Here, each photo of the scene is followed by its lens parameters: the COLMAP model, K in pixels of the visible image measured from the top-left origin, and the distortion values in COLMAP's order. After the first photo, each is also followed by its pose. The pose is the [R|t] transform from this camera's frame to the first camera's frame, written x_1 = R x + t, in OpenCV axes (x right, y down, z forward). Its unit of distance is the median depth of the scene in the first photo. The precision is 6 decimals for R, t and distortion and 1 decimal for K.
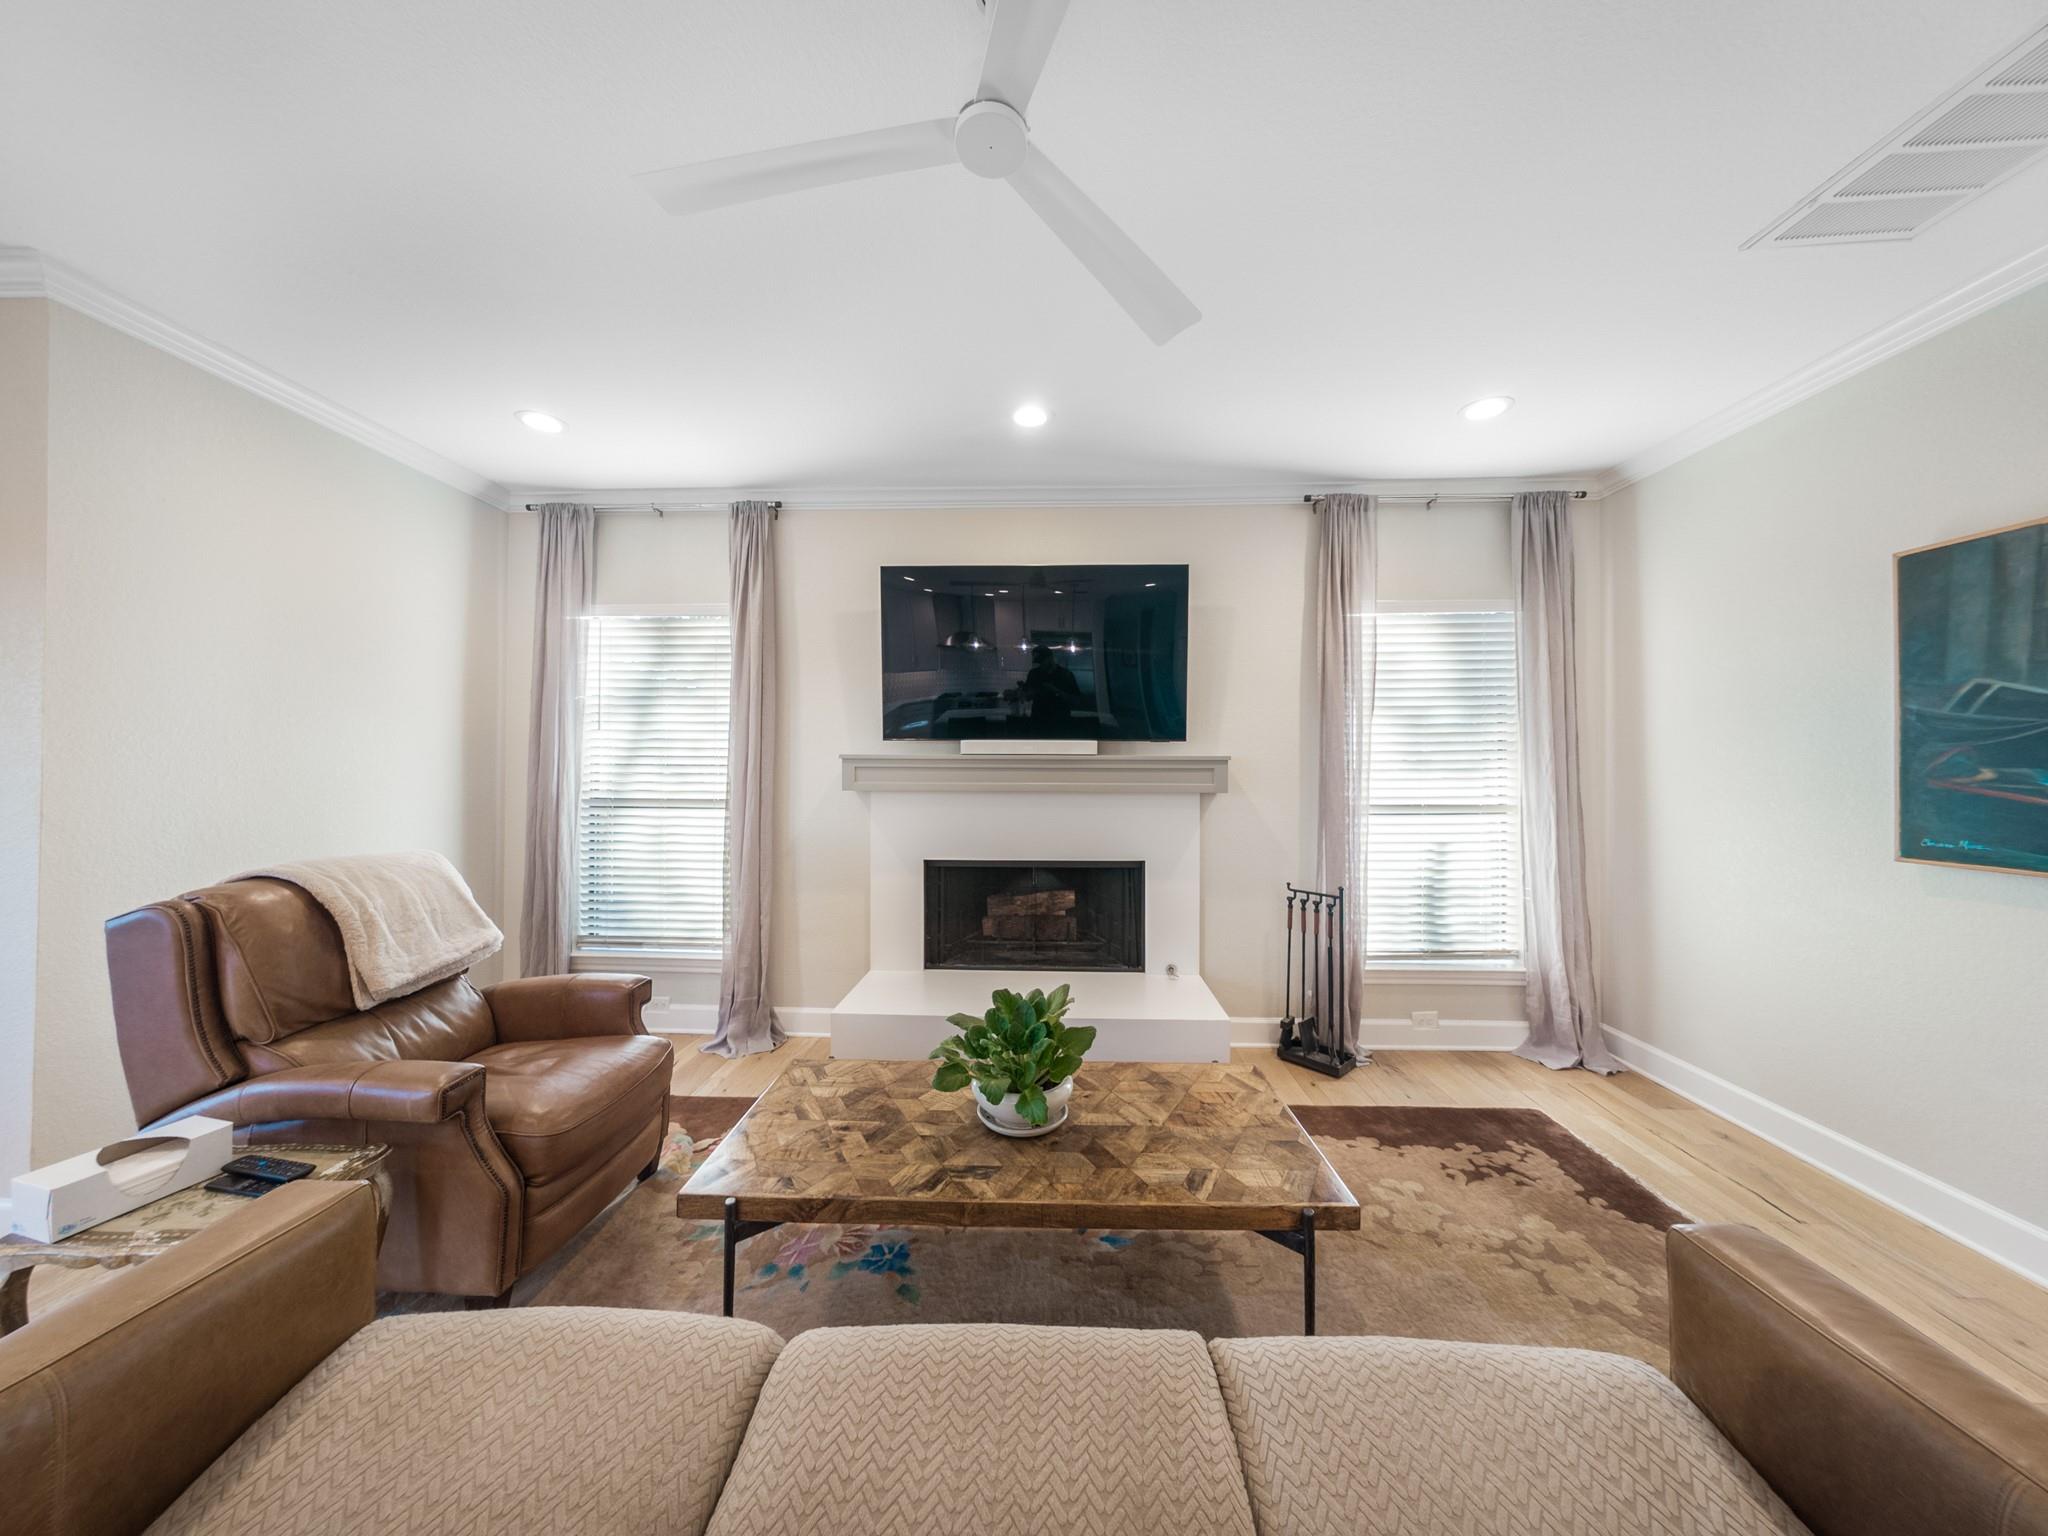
lens RADIAL K [[692.3, 0, 1027.9], [0, 692.3, 766.3], [0, 0, 1]] dist [-0.011924, 0.007079]
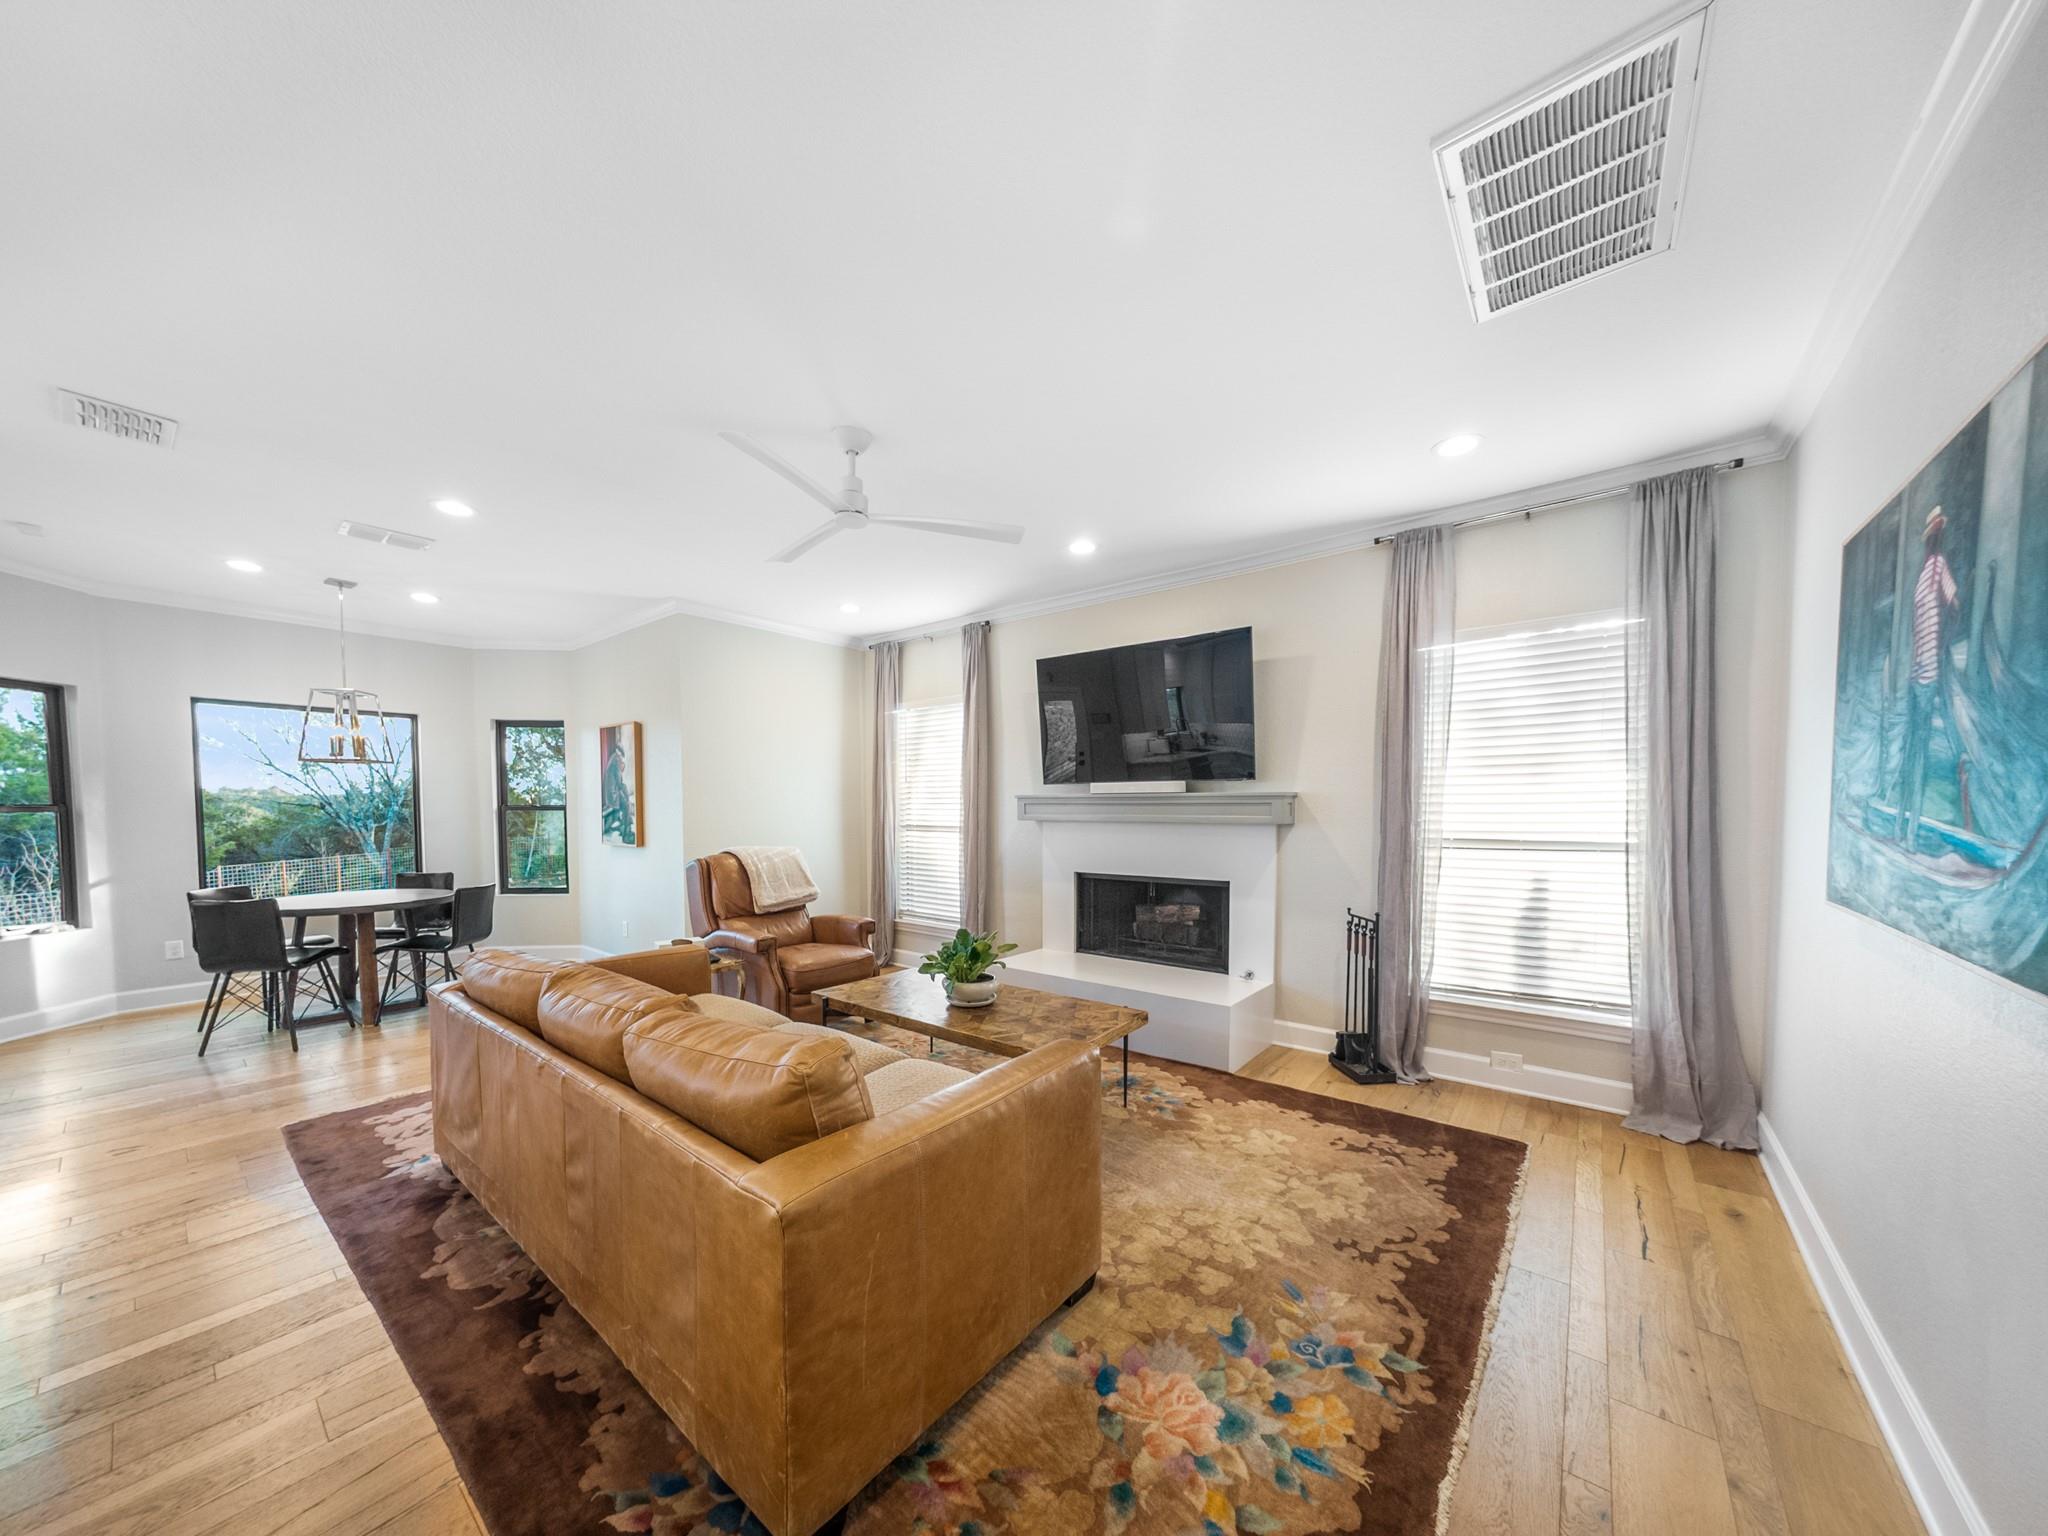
lens RADIAL K [[717.7, 0, 1013.3], [0, 717.7, 846.6], [0, 0, 1]] dist [-0.001195, 0.000012]
pose [[0.803273, 0.029090, -0.594900, 0.620054], [0.007390, 0.998243, 0.058793, 0.002233], [0.595565, -0.051623, 0.801646, -0.209058]]
